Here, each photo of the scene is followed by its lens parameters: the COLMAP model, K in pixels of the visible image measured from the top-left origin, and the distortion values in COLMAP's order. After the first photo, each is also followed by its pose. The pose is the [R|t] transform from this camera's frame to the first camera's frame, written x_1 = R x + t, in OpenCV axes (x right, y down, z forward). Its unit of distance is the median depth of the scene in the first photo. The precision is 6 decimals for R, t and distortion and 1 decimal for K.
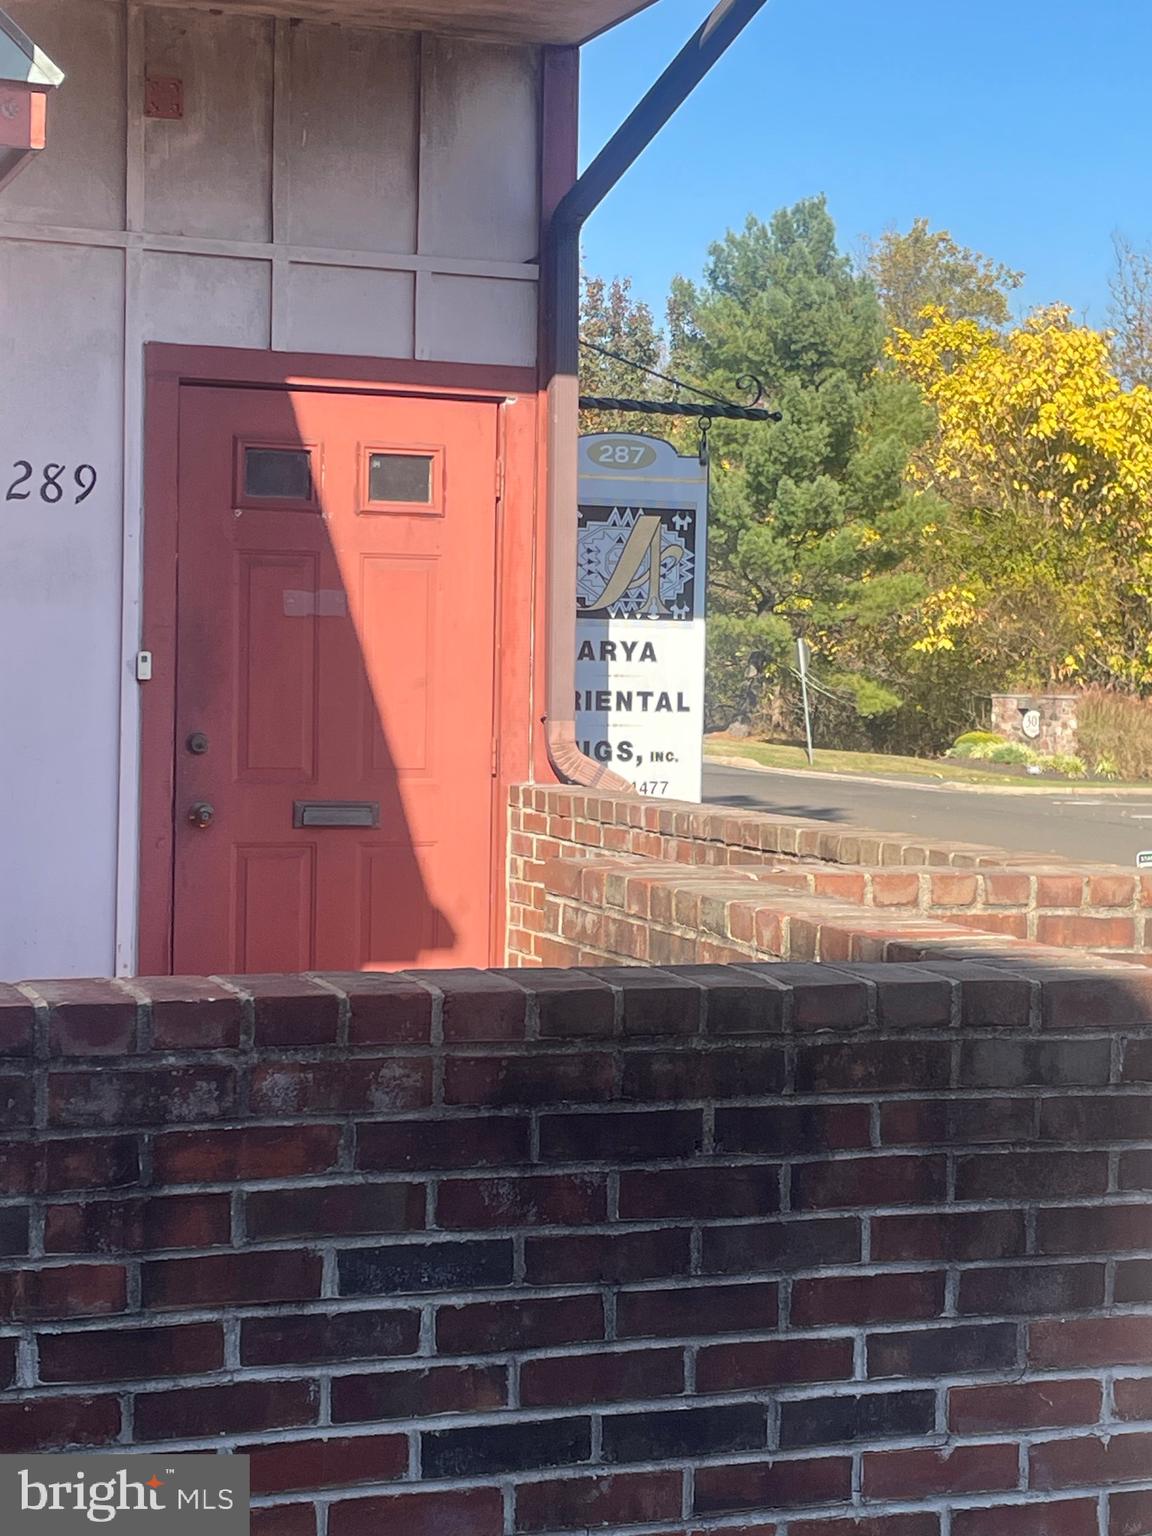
lens RADIAL K [[2883.2, 0, 623.8], [0, 2883.2, 765.8], [0, 0, 1]] dist [0.138780, -0.042017]
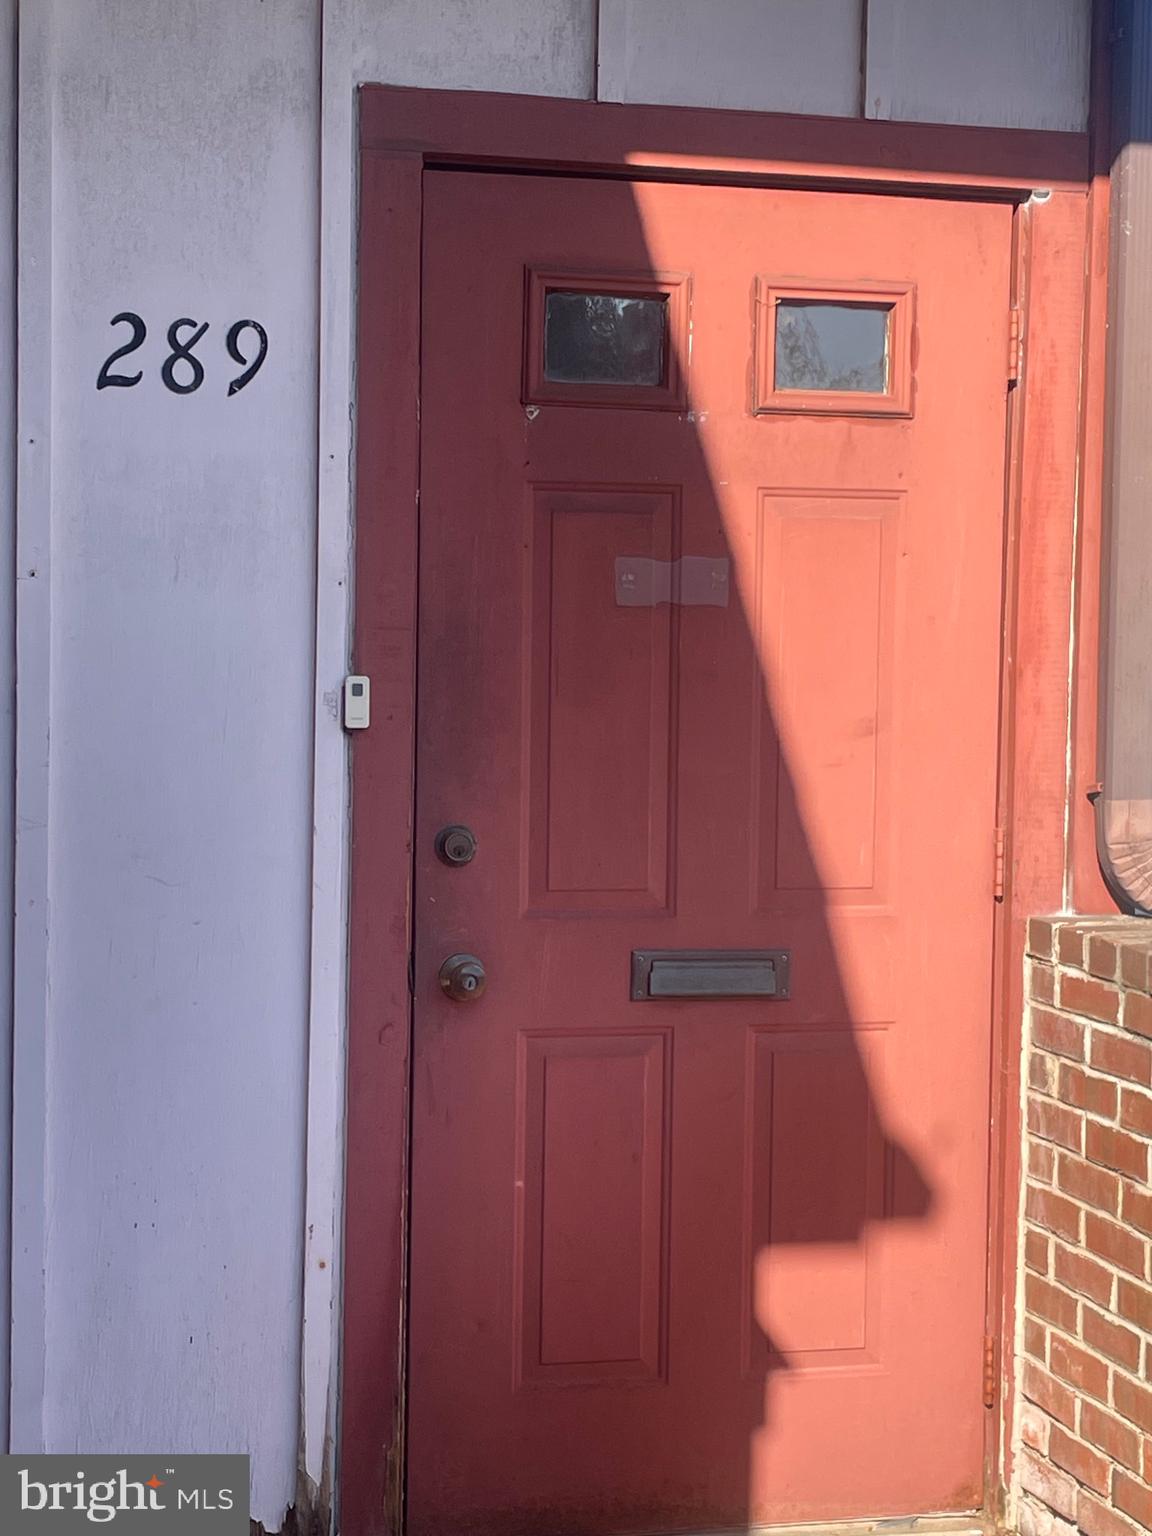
lens RADIAL K [[2883.2, 0, 623.8], [0, 2883.2, 765.8], [0, 0, 1]] dist [0.138780, -0.042017]
pose [[0.995724, 0.004370, -0.092277, -0.066523], [-0.002707, 0.999832, 0.018135, -0.031830], [0.092341, -0.017807, 0.995568, 0.466238]]
